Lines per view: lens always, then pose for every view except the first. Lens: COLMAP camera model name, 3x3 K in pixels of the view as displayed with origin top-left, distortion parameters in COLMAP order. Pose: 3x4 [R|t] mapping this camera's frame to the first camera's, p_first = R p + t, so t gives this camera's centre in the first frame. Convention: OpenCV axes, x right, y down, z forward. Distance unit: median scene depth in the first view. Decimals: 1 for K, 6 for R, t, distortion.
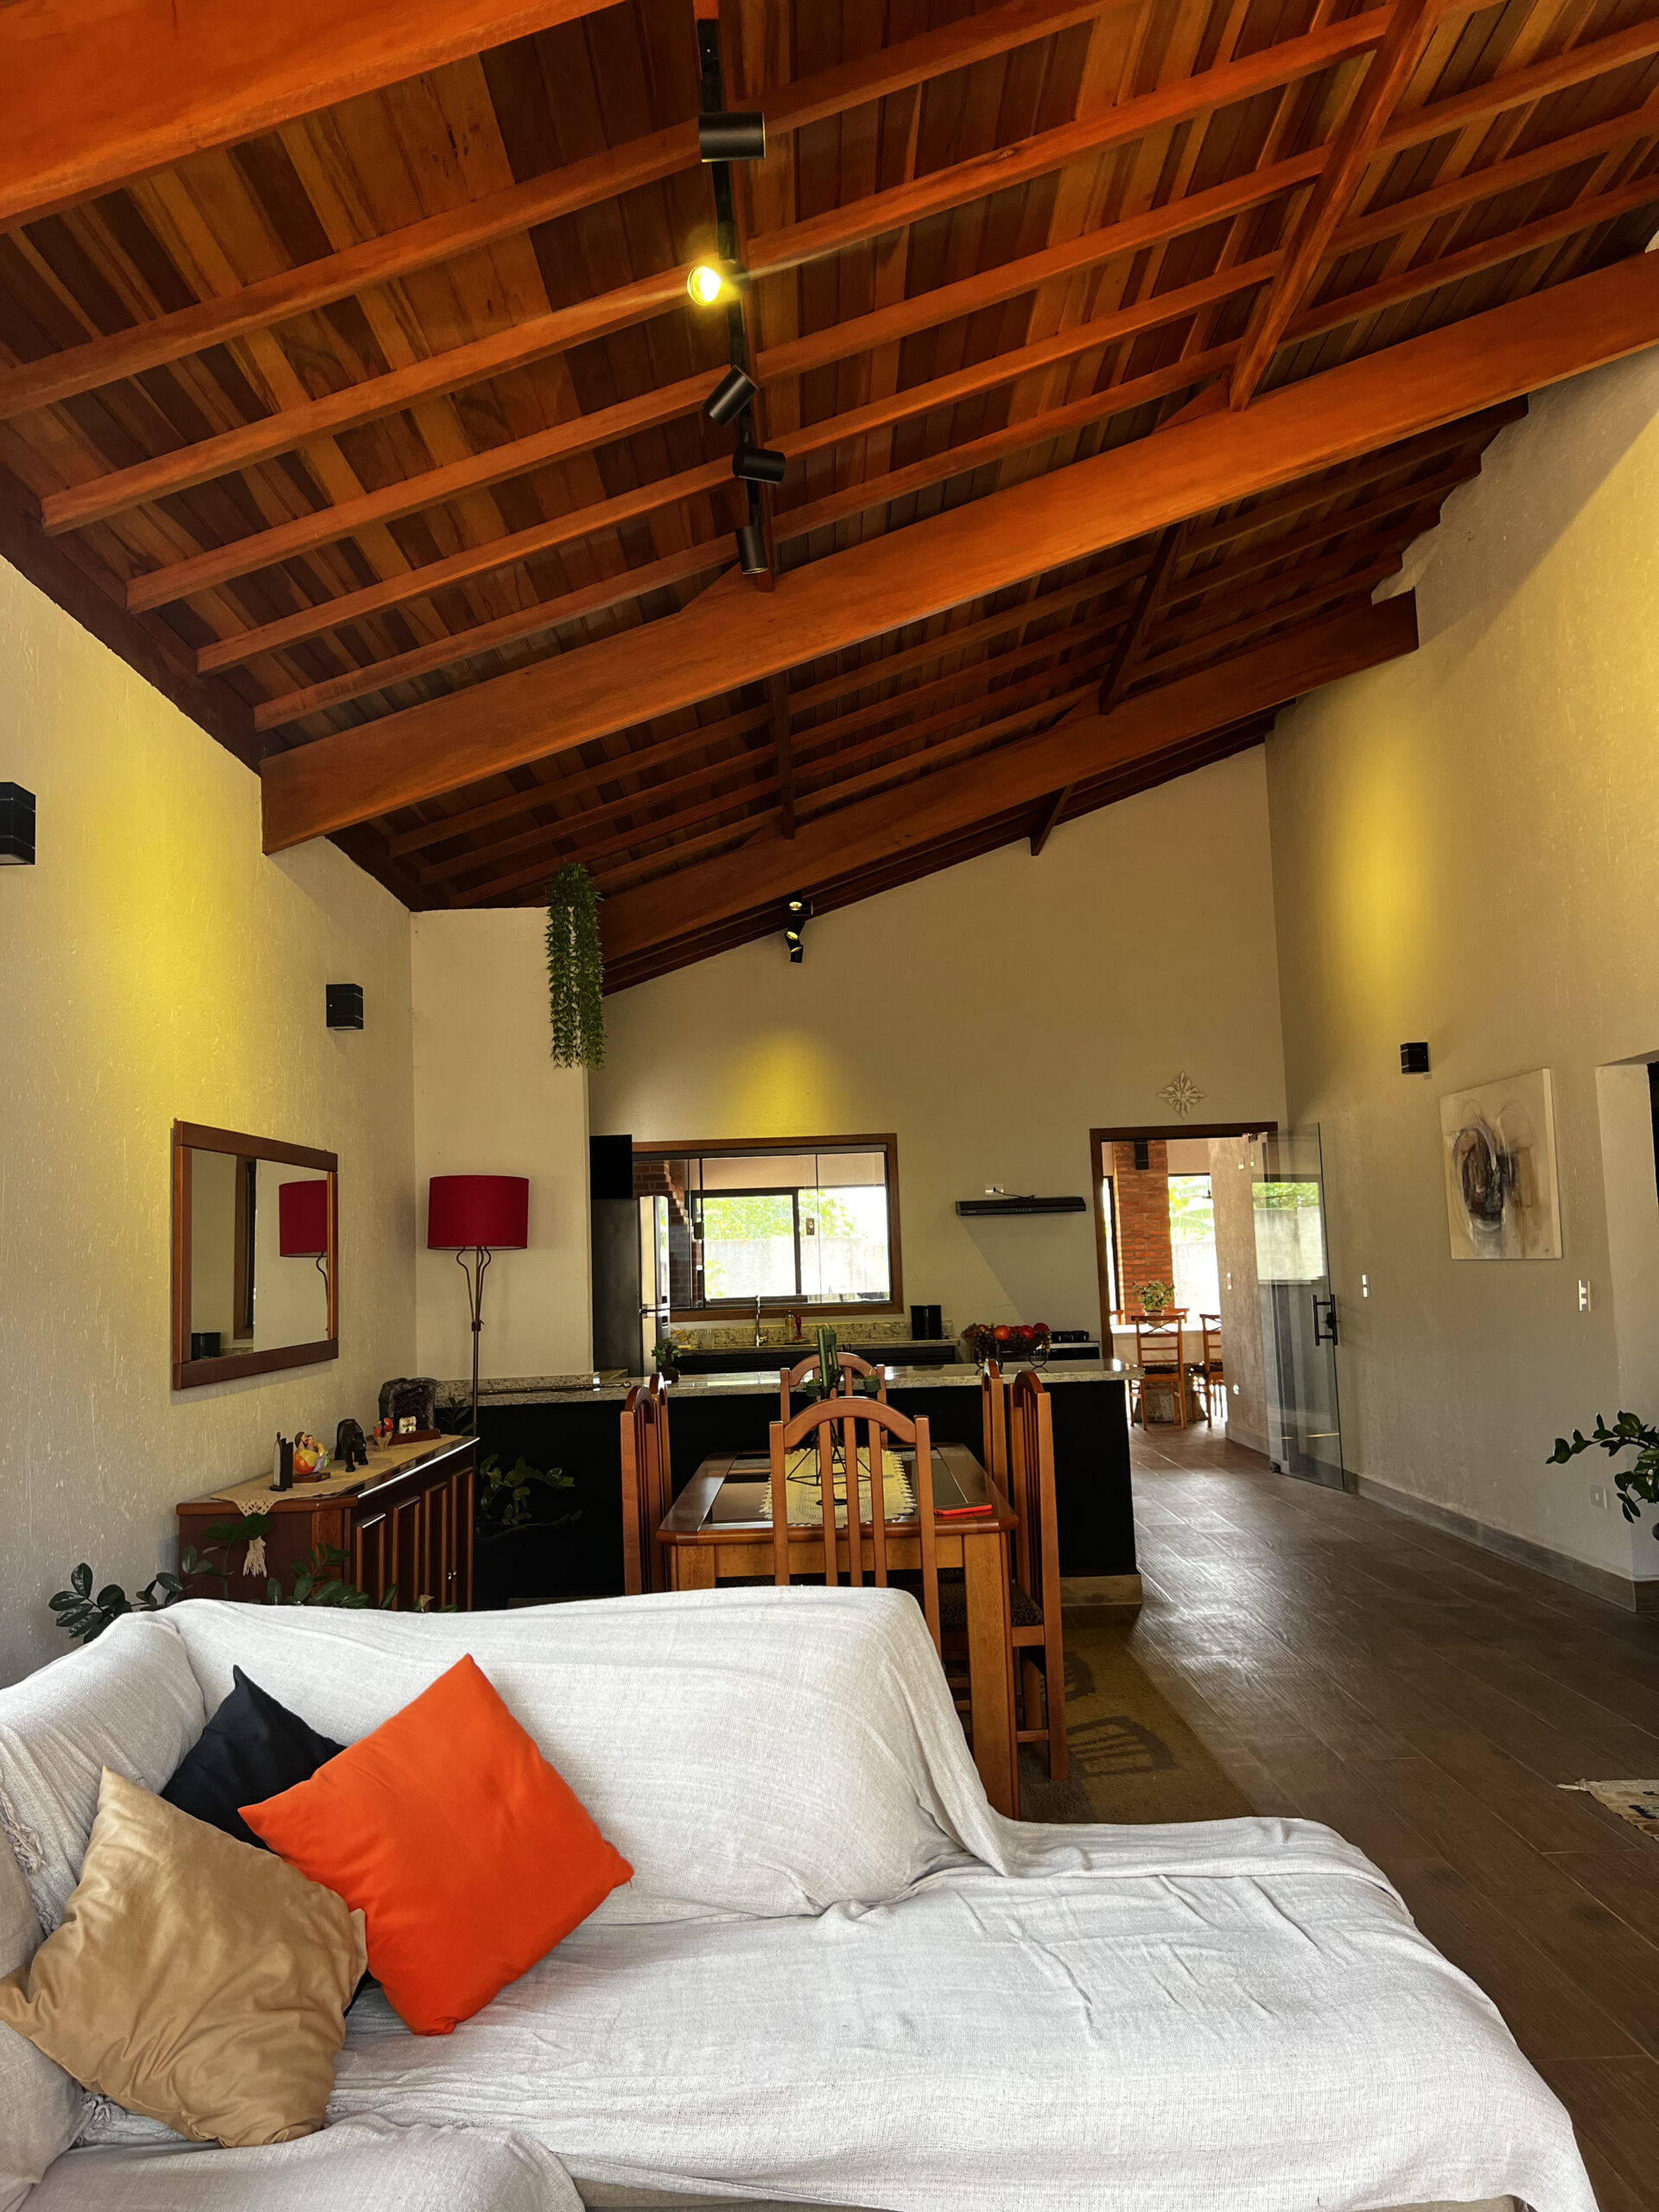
lens RADIAL K [[1665.5, 0, 831.7], [0, 1665.5, 1105.1], [0, 0, 1]] dist [0.064890, -0.075311]
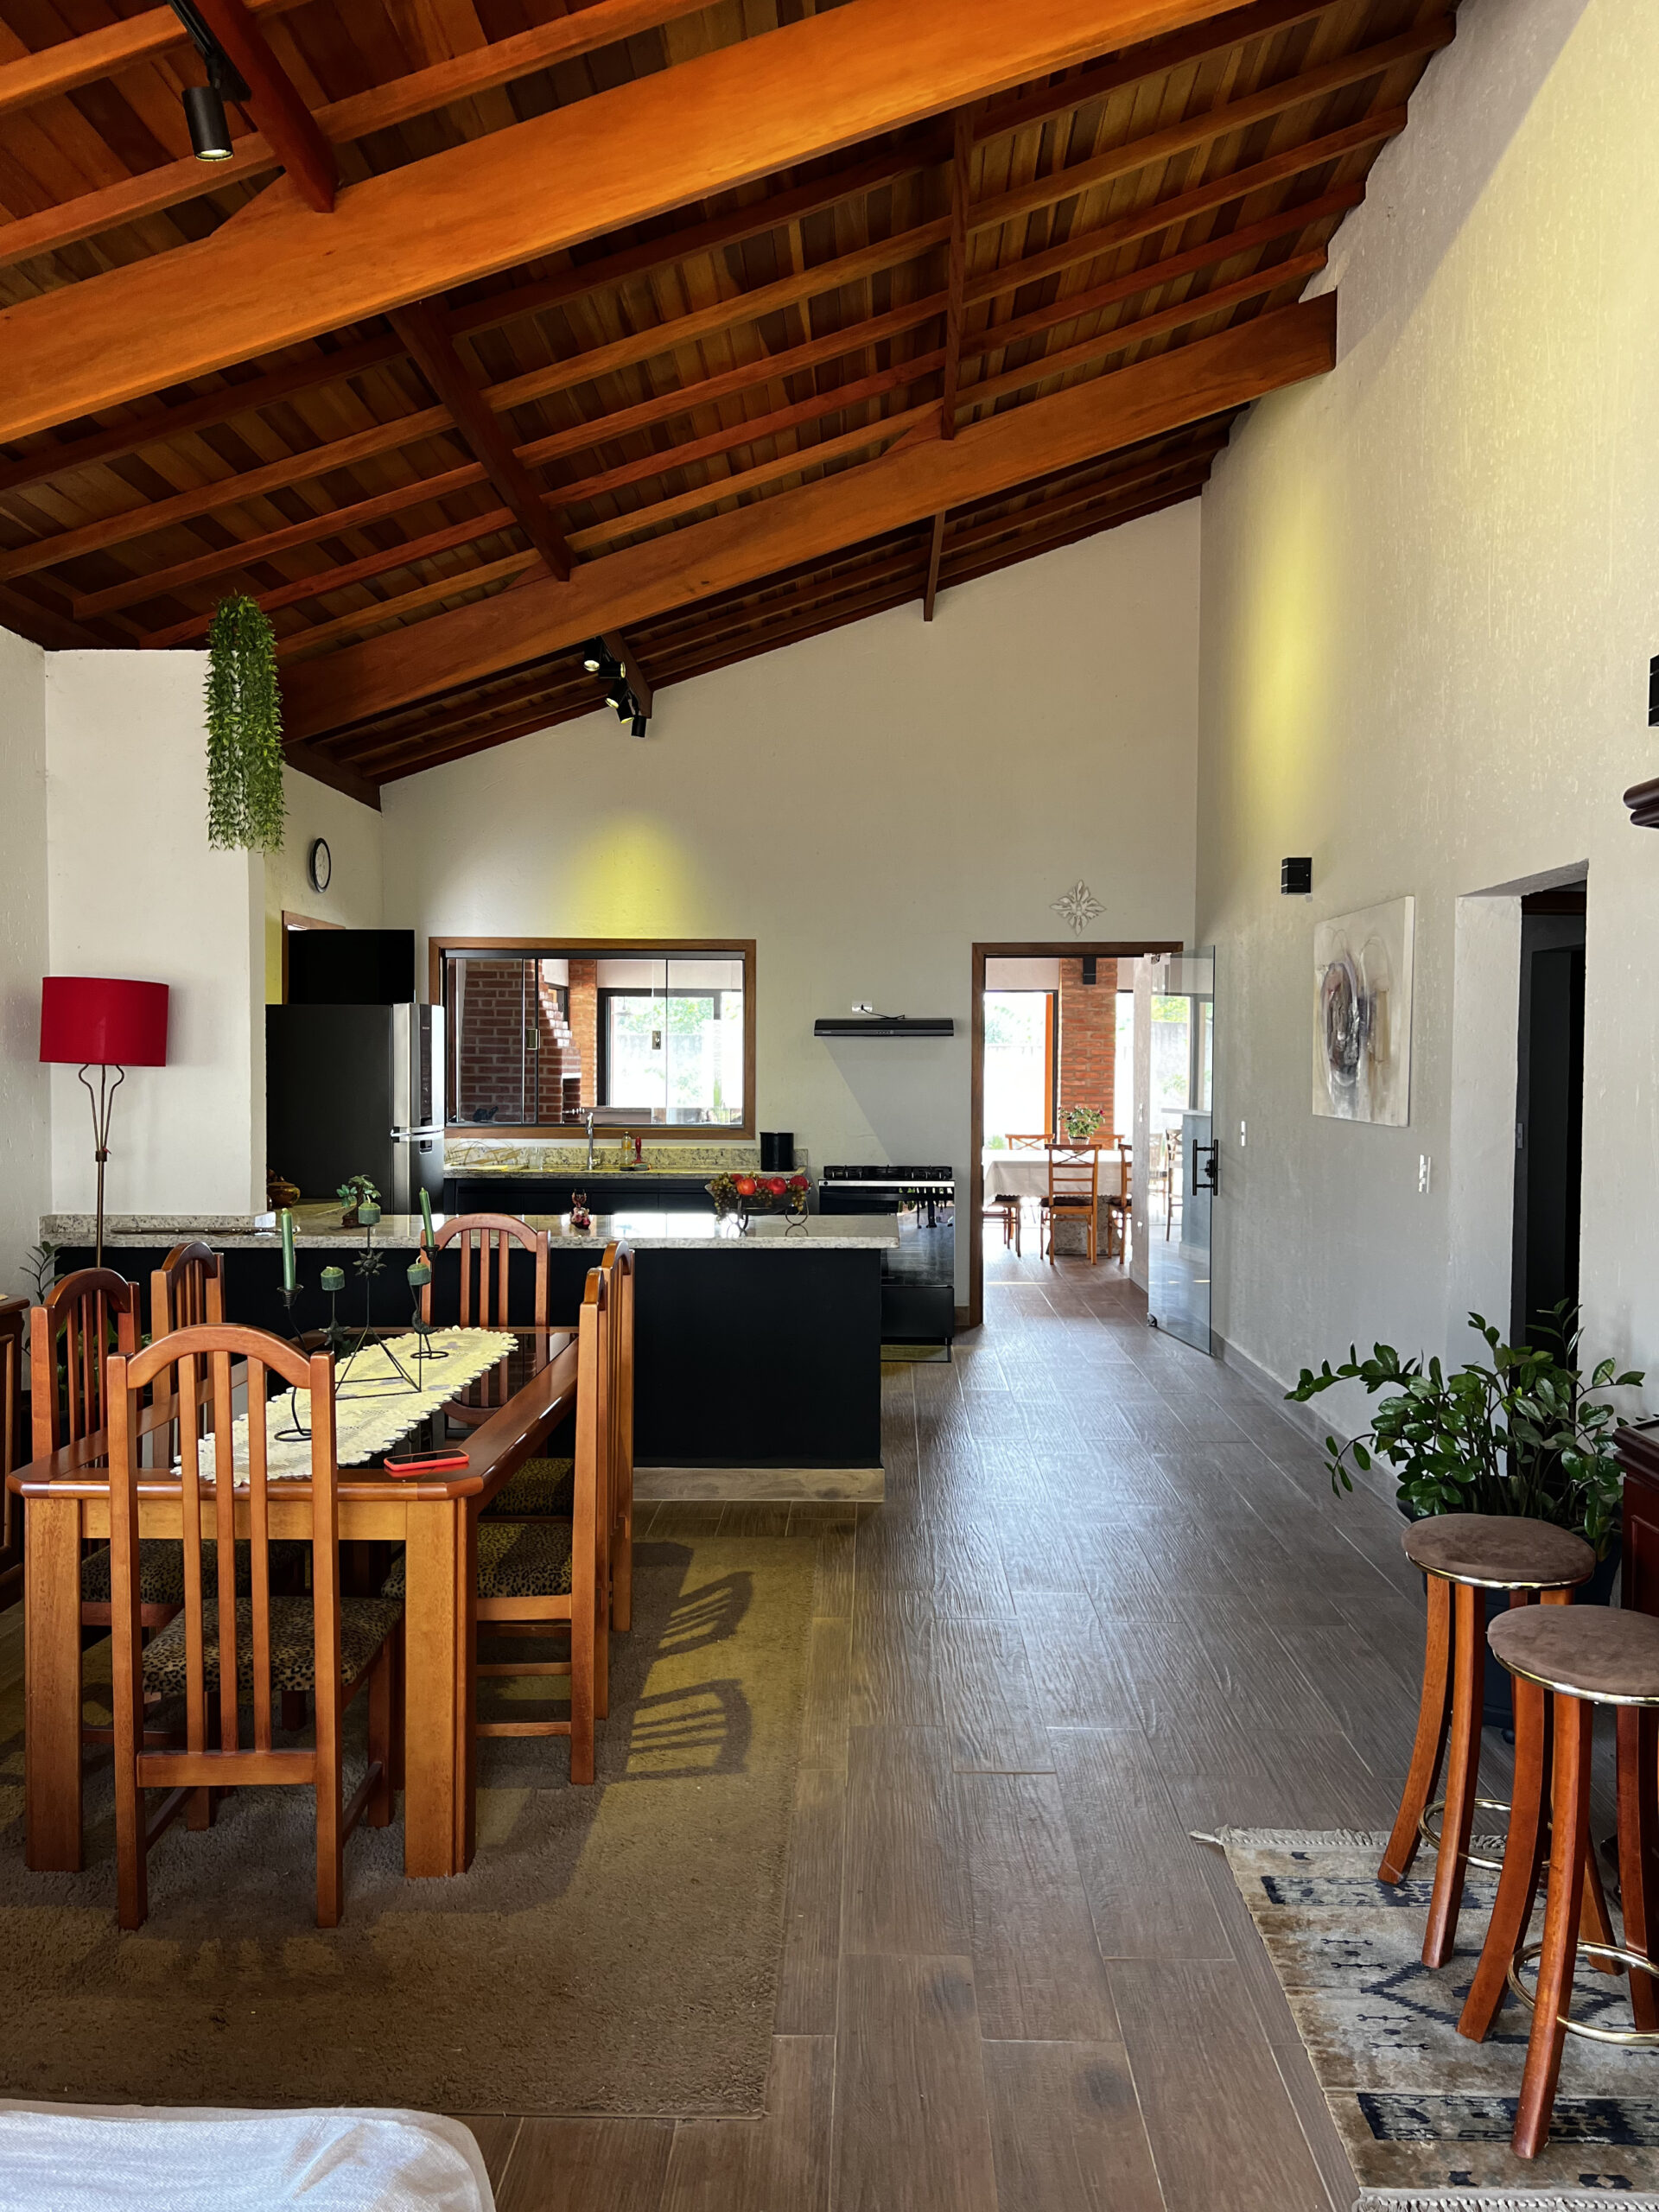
lens RADIAL K [[1665.5, 0, 836.0], [0, 1665.5, 1106.2], [0, 0, 1]] dist [0.064890, -0.075311]
pose [[0.998775, 0.041770, -0.026533, 0.197126], [-0.038077, 0.991168, 0.127025, -0.015861], [0.031605, -0.125859, 0.991545, 0.192089]]
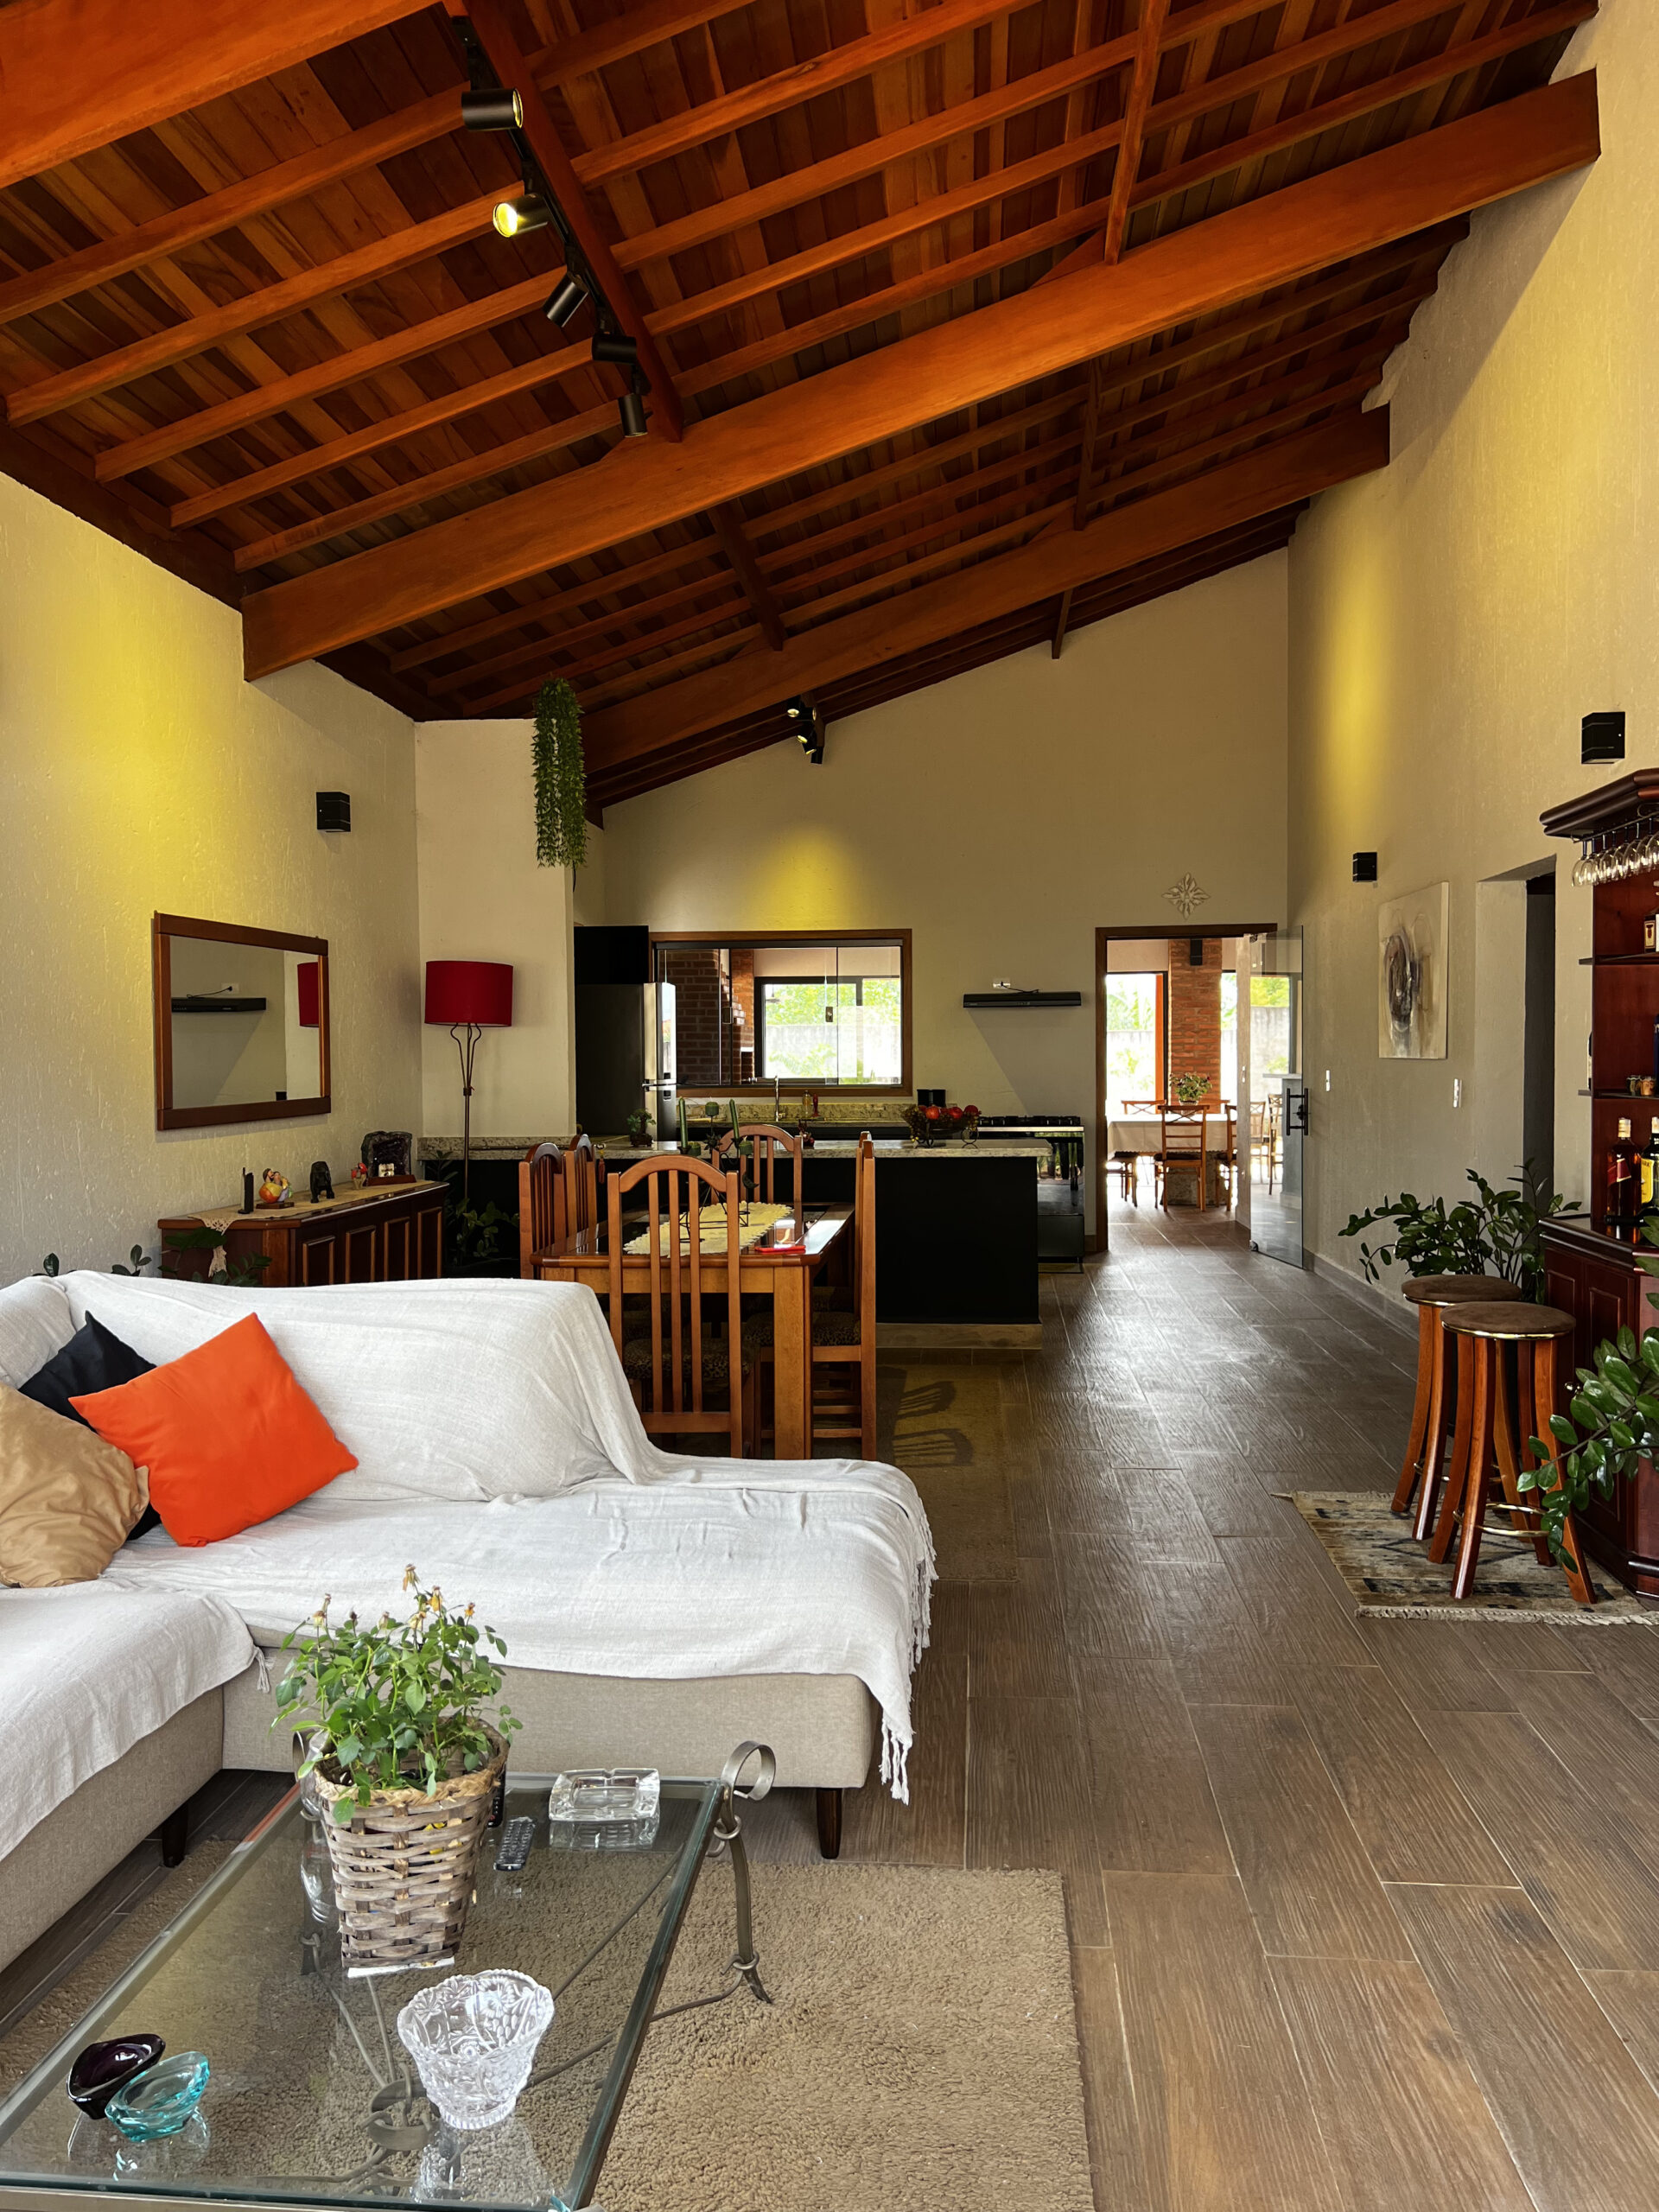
lens RADIAL K [[1665.5, 0, 820.9], [0, 1665.5, 1092.7], [0, 0, 1]] dist [0.064890, -0.075311]
pose [[0.994799, 0.030663, -0.097135, 0.158021], [-0.018597, 0.992260, 0.122775, -0.014552], [0.100148, -0.120330, 0.987669, -0.128306]]
